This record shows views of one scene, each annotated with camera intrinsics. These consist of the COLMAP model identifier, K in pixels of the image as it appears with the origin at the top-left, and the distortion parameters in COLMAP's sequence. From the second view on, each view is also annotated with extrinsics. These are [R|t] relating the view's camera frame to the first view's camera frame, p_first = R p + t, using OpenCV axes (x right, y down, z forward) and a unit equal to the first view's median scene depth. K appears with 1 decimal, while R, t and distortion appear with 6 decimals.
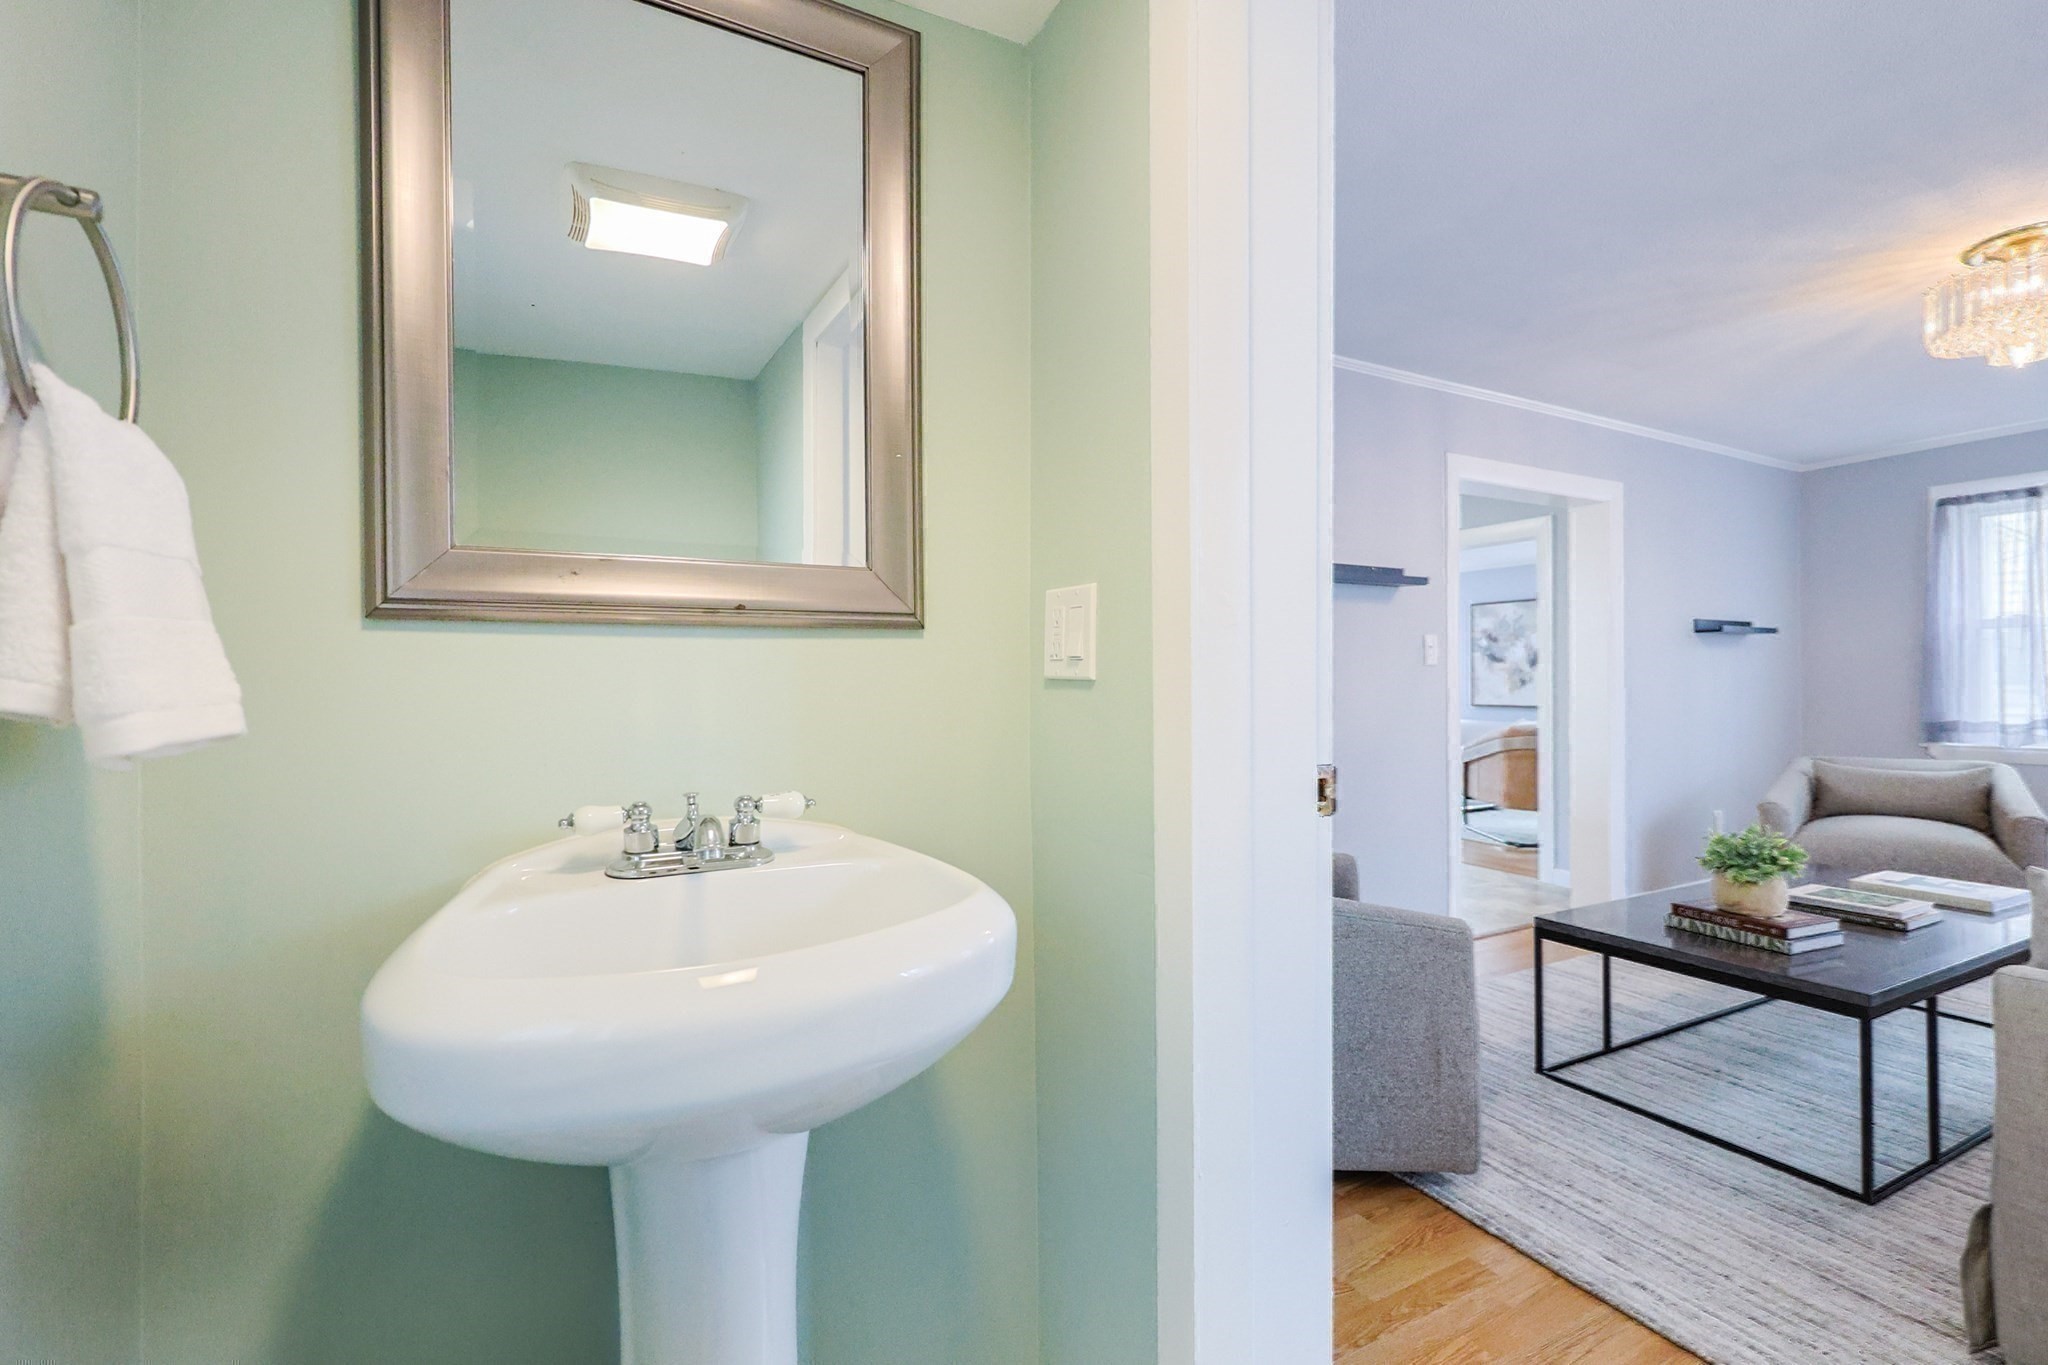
lens RADIAL K [[890.3, 0, 1022.8], [0, 890.3, 679.2], [0, 0, 1]] dist [0.000683, -0.001075]
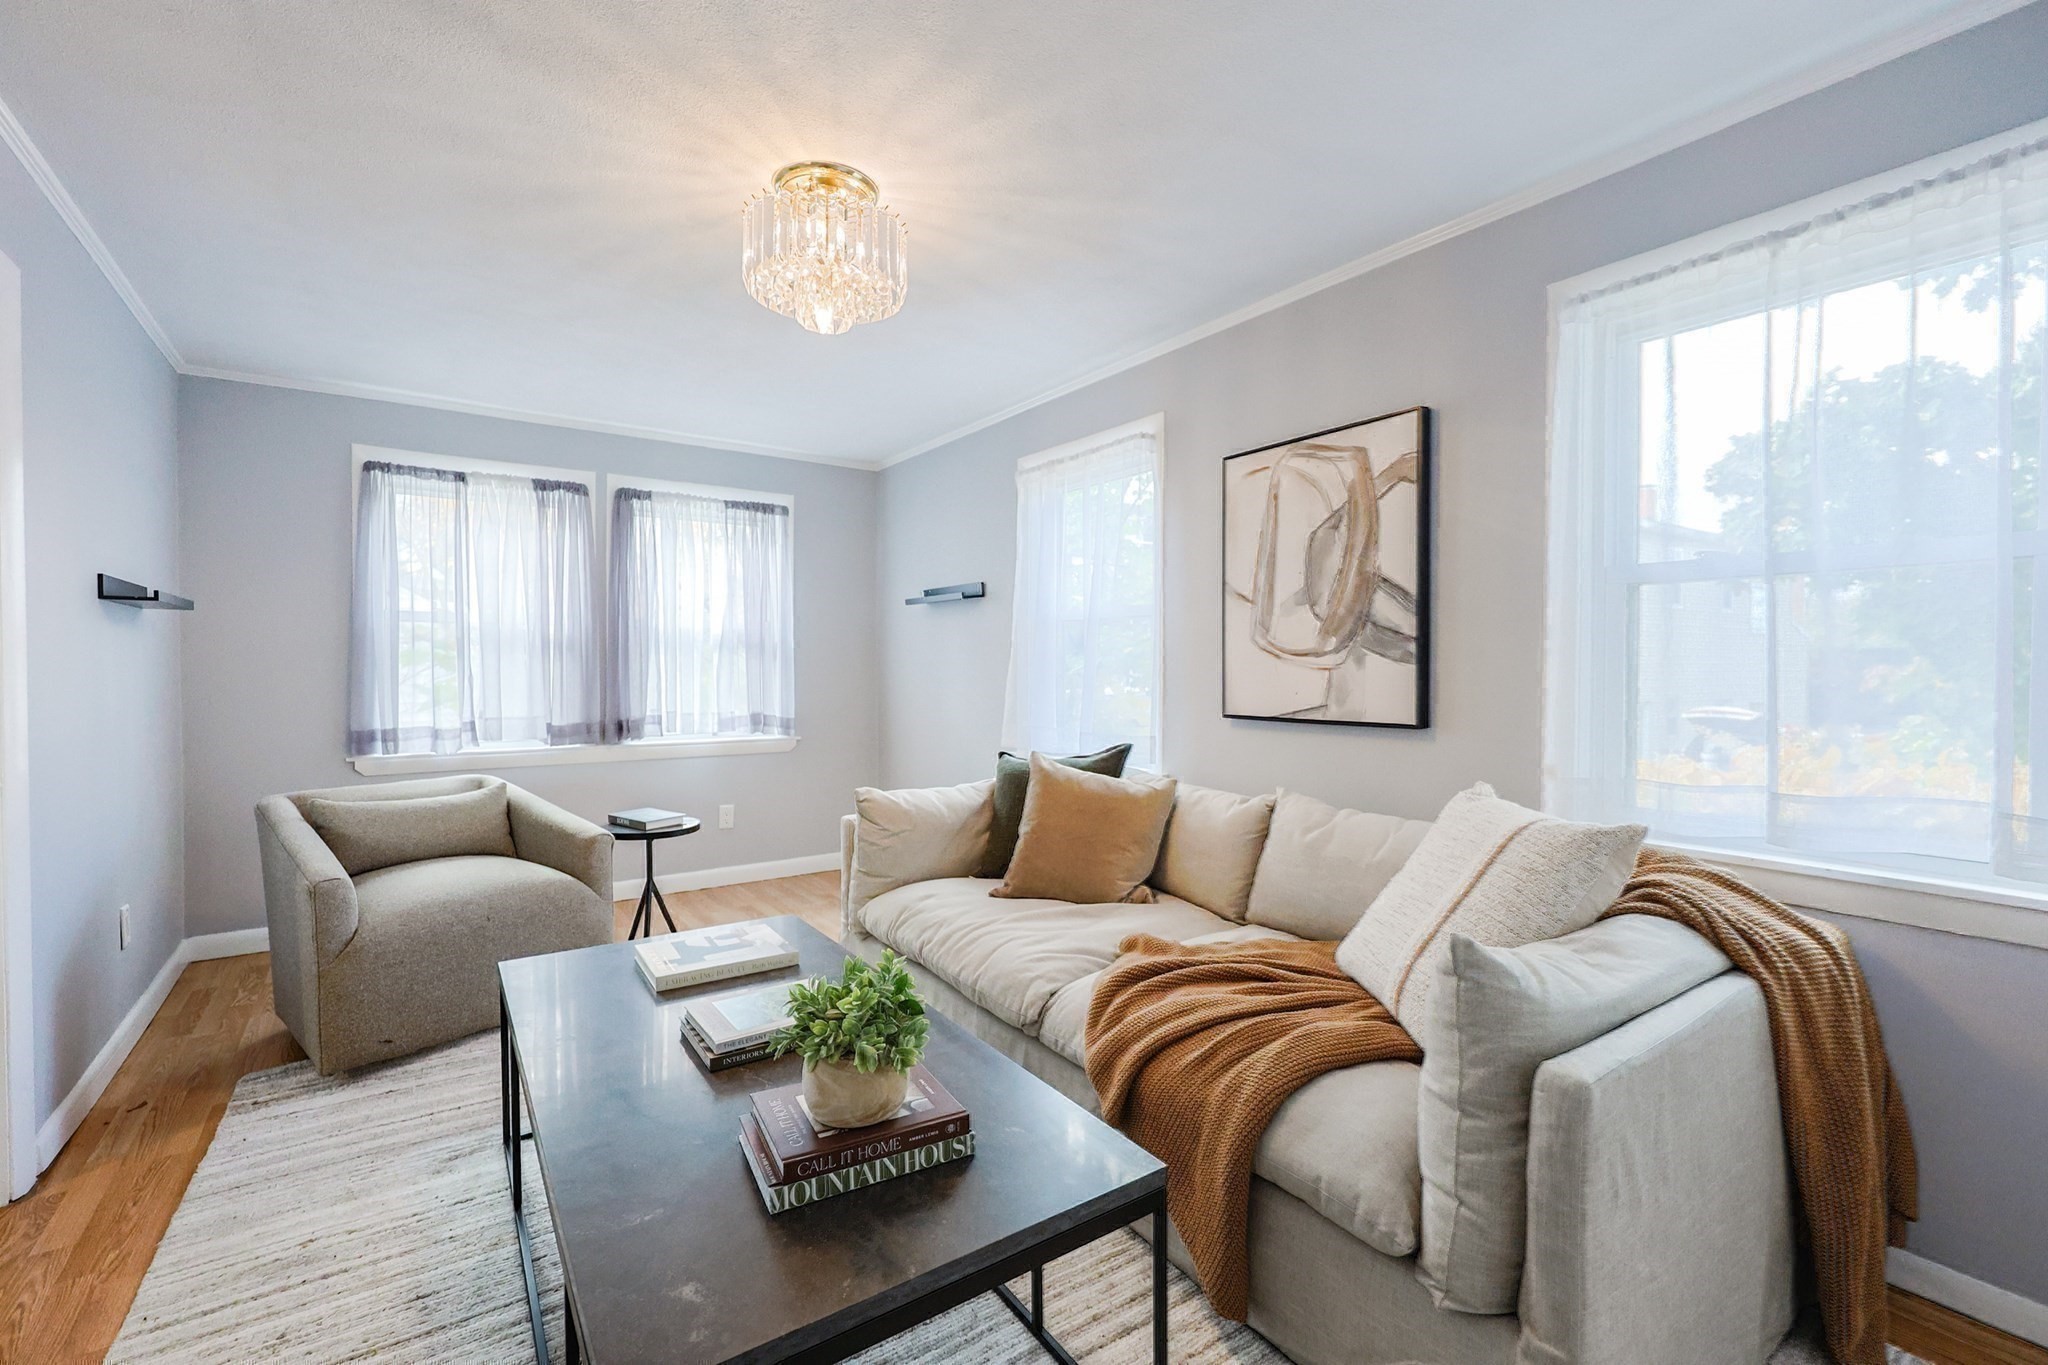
lens RADIAL K [[890.3, 0, 1044.4], [0, 890.3, 678.1], [0, 0, 1]] dist [0.000683, -0.001075]
pose [[-0.137491, -0.005575, 0.990487, 0.127174], [-0.006708, 0.999966, 0.004697, -0.009083], [-0.990480, -0.005998, -0.137524, 0.514297]]
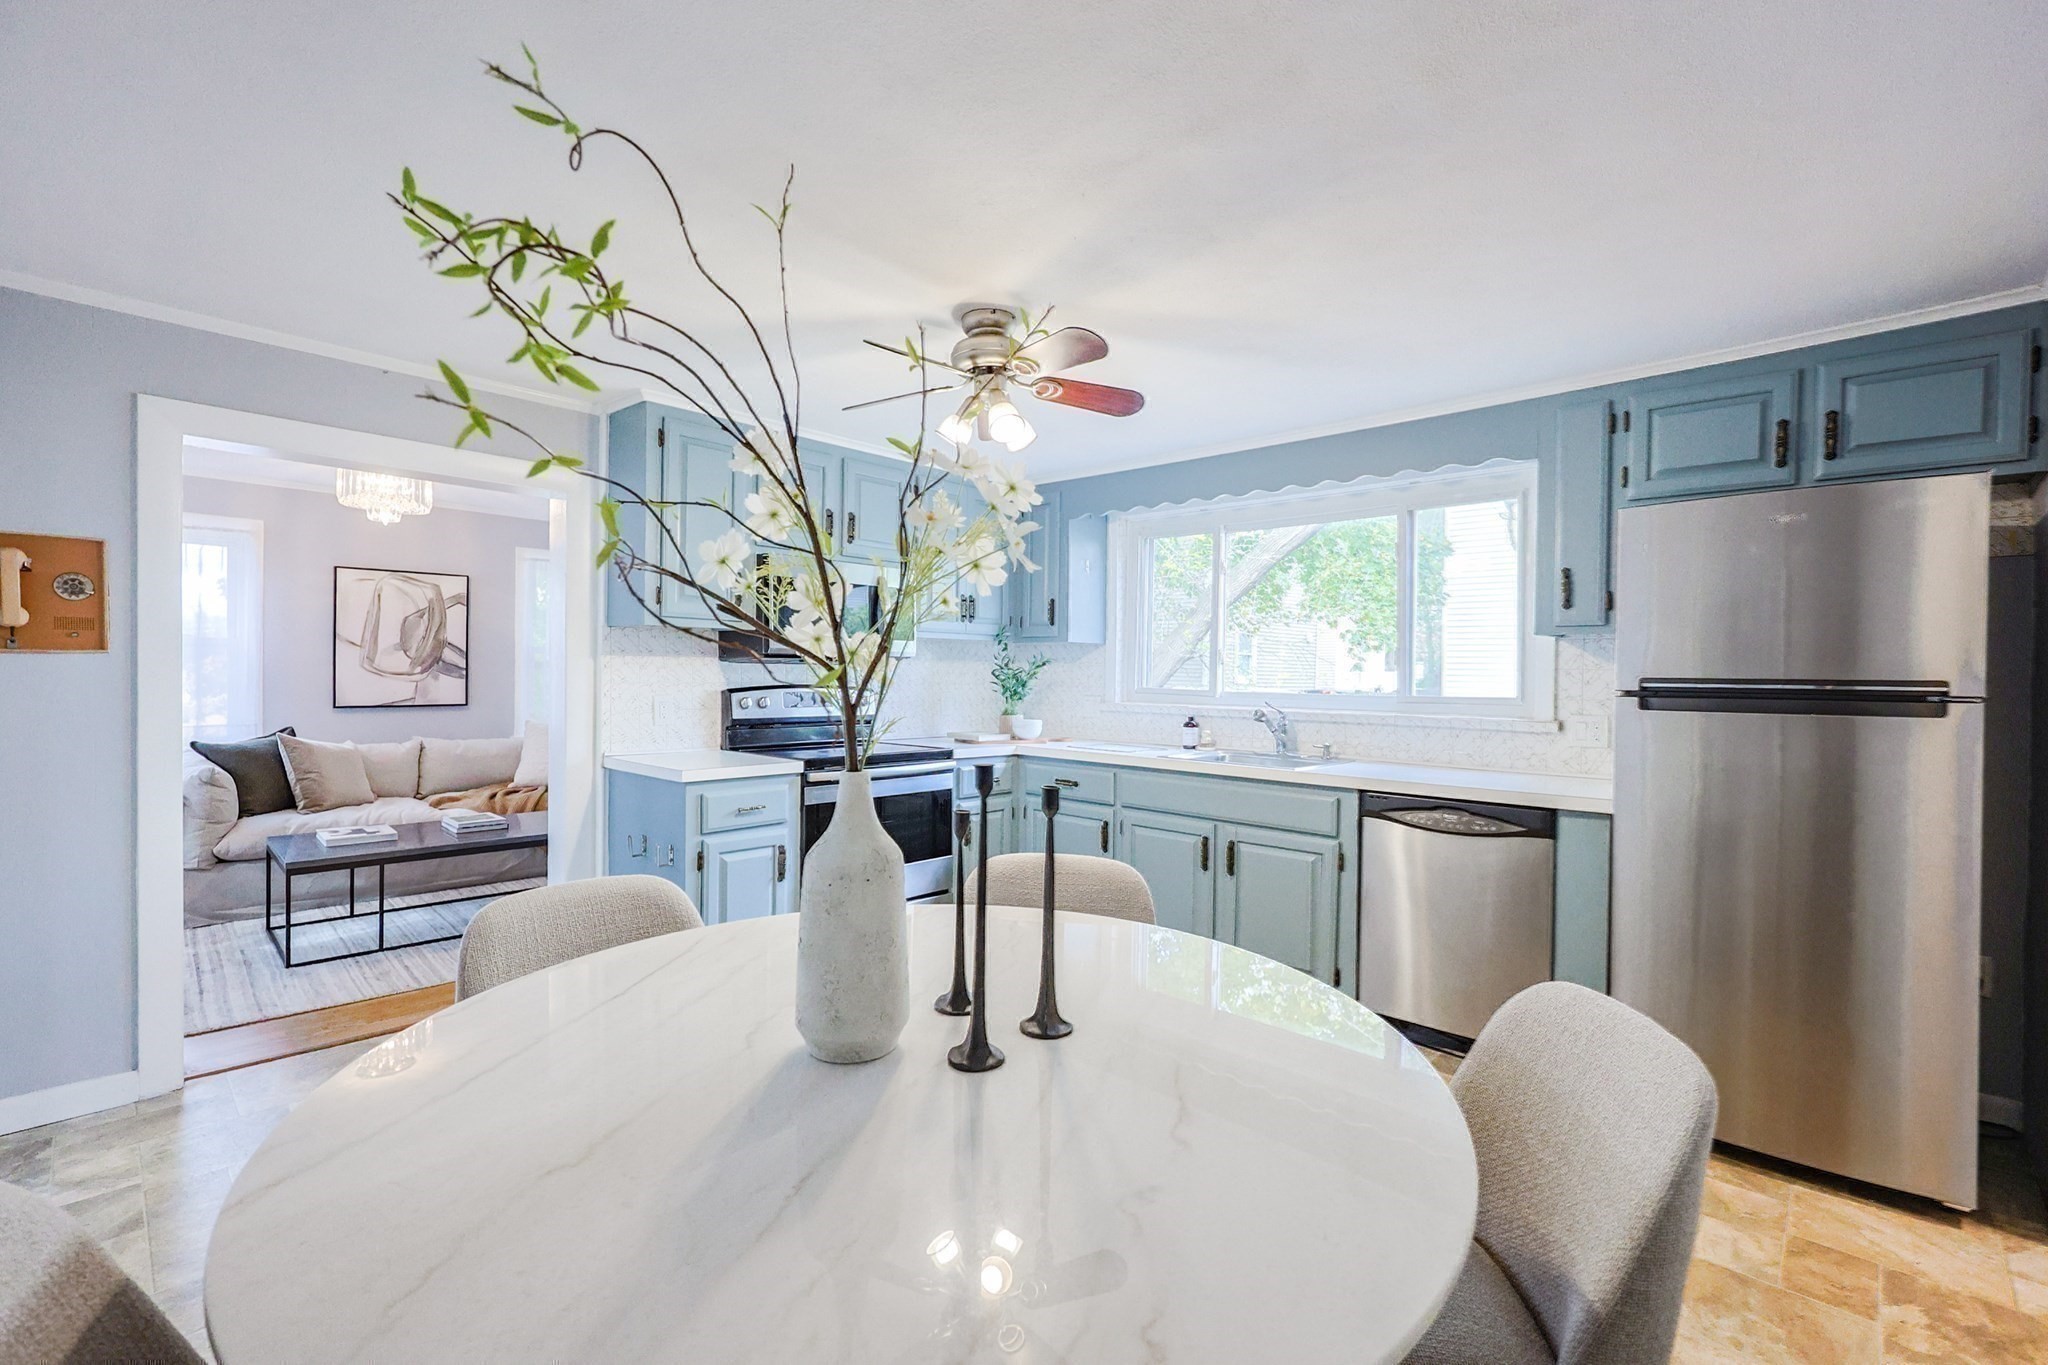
lens RADIAL K [[890.3, 0, 1019.6], [0, 890.3, 681.6], [0, 0, 1]] dist [0.000683, -0.001075]
pose [[-0.948479, -0.002740, -0.316828, 0.201019], [-0.005615, 0.999951, 0.008161, -0.019412], [0.316790, 0.009519, -0.948448, 1.165984]]
